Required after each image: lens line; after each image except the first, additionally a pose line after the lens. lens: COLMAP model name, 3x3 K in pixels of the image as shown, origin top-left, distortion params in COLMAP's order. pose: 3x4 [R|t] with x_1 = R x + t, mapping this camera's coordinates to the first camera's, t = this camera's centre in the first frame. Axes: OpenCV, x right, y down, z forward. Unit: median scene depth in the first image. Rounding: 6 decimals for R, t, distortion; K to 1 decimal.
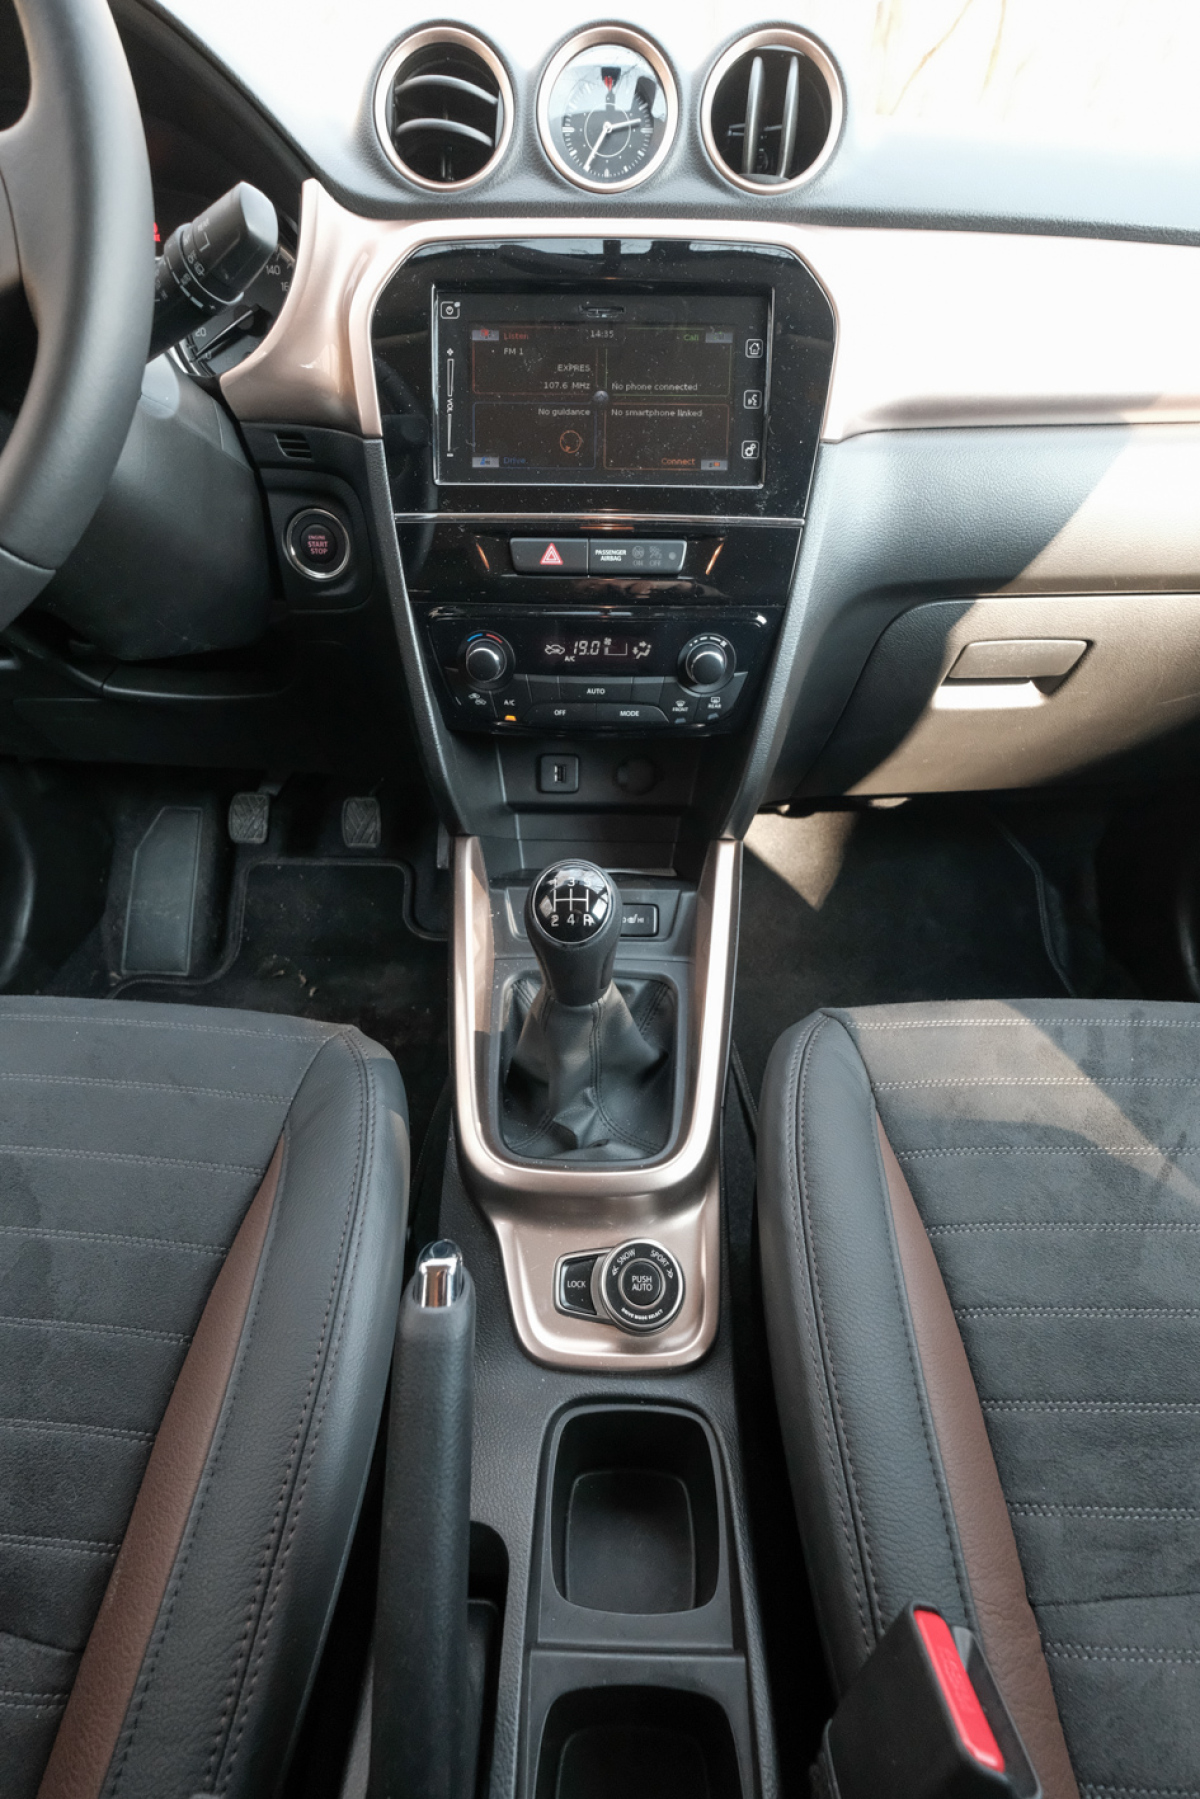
lens RADIAL K [[777.9, 0, 598.1], [0, 777.9, 900.1], [0, 0, 1]] dist [-0.004627, -0.001126]
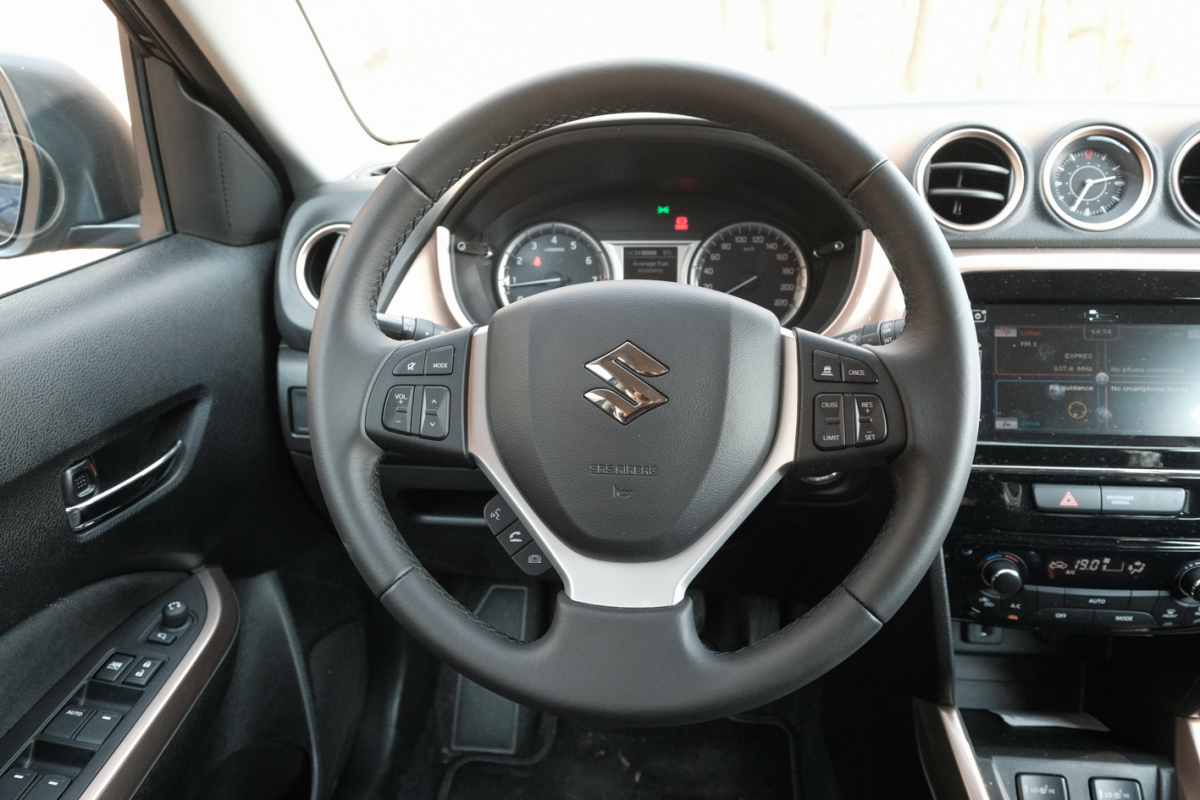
lens RADIAL K [[805.9, 0, 602.2], [0, 805.9, 395.9], [0, 0, 1]] dist [0.011873, -0.006214]
pose [[0.996797, -0.001210, -0.079968, -0.695492], [-0.015542, 0.977893, -0.208526, -0.325479], [0.078452, 0.209101, 0.974742, -0.341587]]
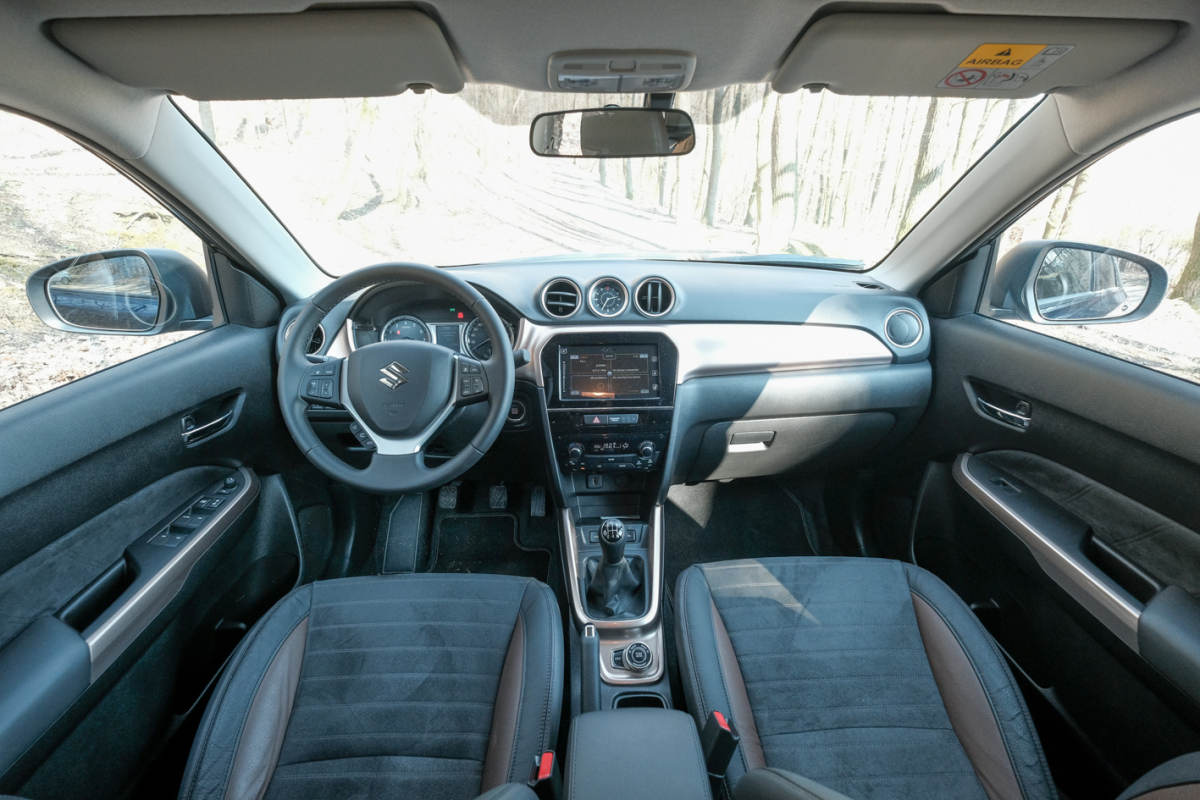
lens RADIAL K [[518.9, 0, 600.0], [0, 518.9, 393.9], [0, 0, 1]] dist [-0.004627, -0.001126]
pose [[0.998539, -0.035263, 0.040947, -0.129649], [0.044156, 0.969246, -0.242099, -0.026822], [-0.031151, 0.243553, 0.969387, -1.114776]]
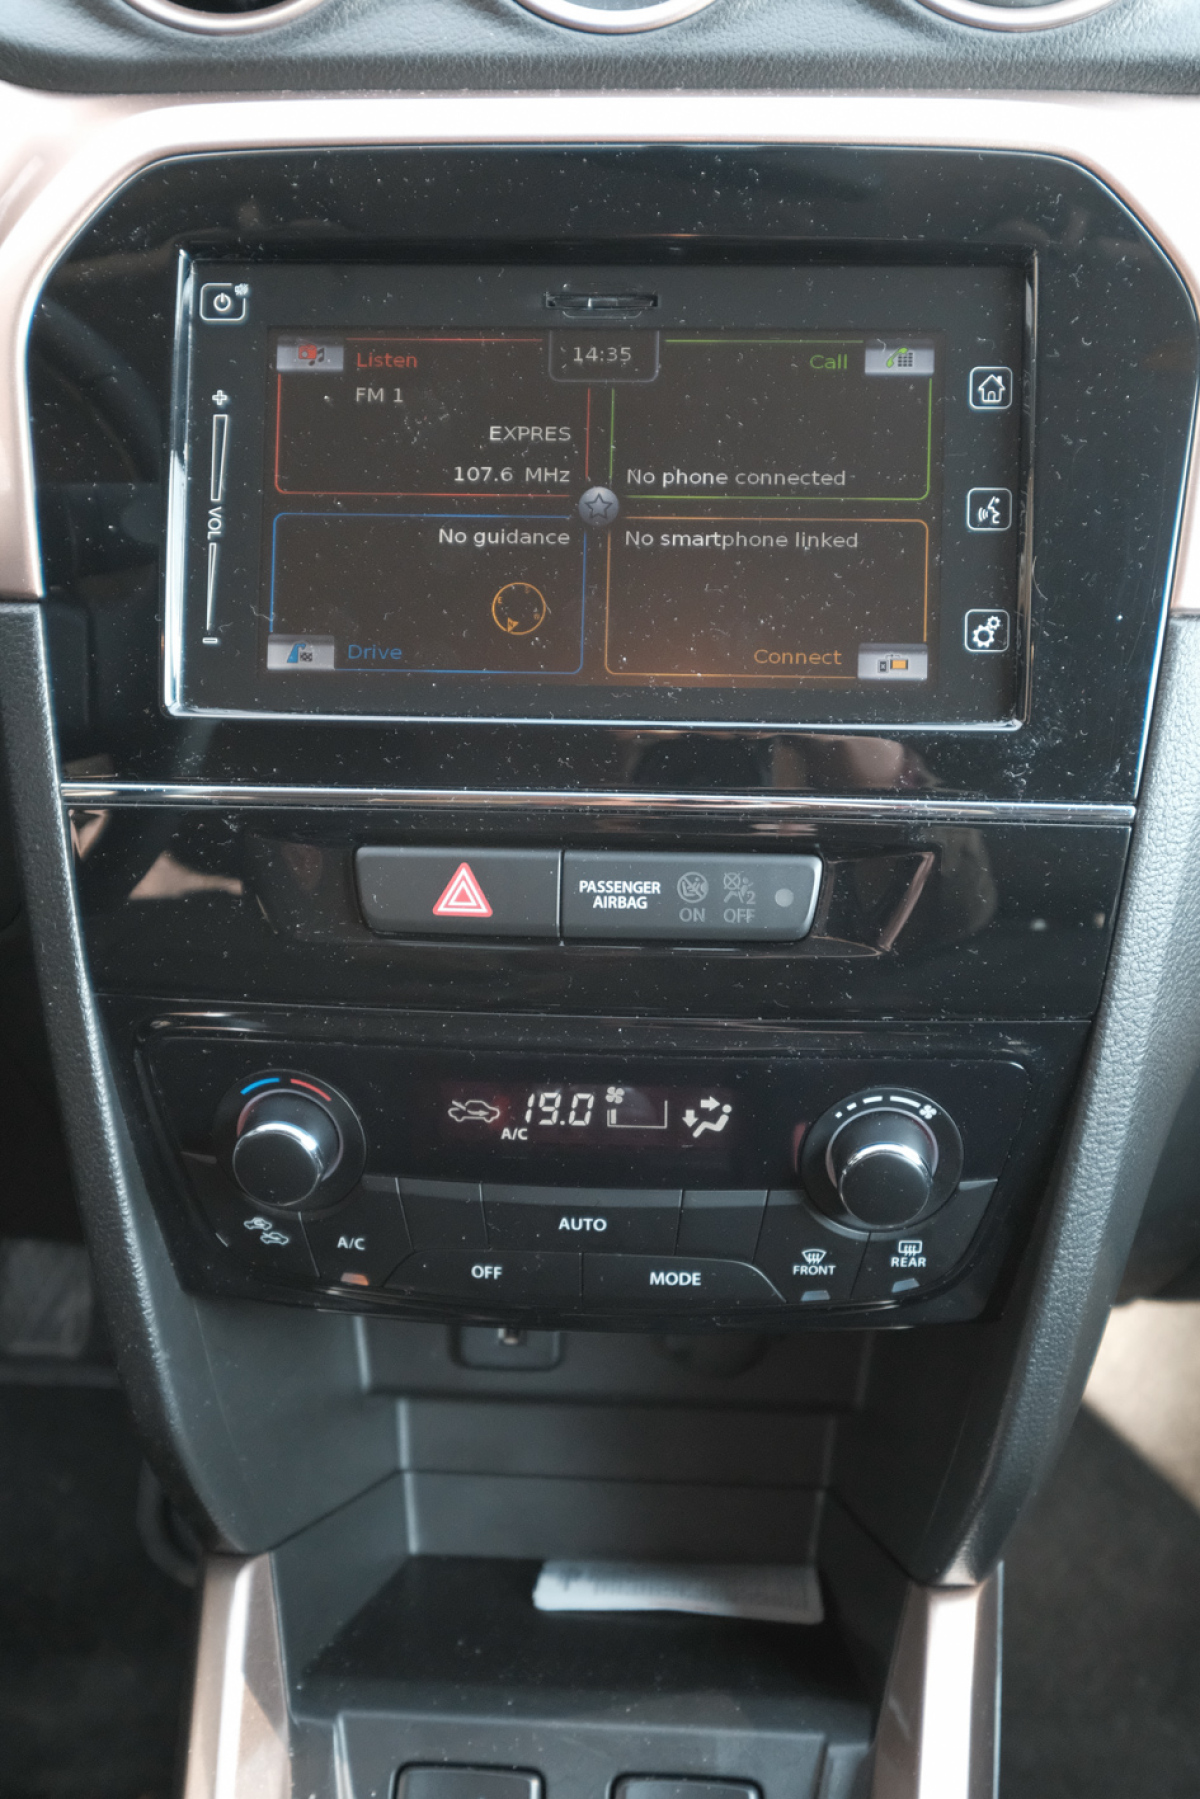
lens RADIAL K [[1826.9, 0, 614.8], [0, 1826.9, 895.5], [0, 0, 1]] dist [0.012379, 0.000000]
pose [[0.999051, 0.005581, -0.043186, 0.052169], [-0.013129, 0.984210, -0.176518, -0.286851], [0.041519, 0.176918, 0.983349, 0.128378]]
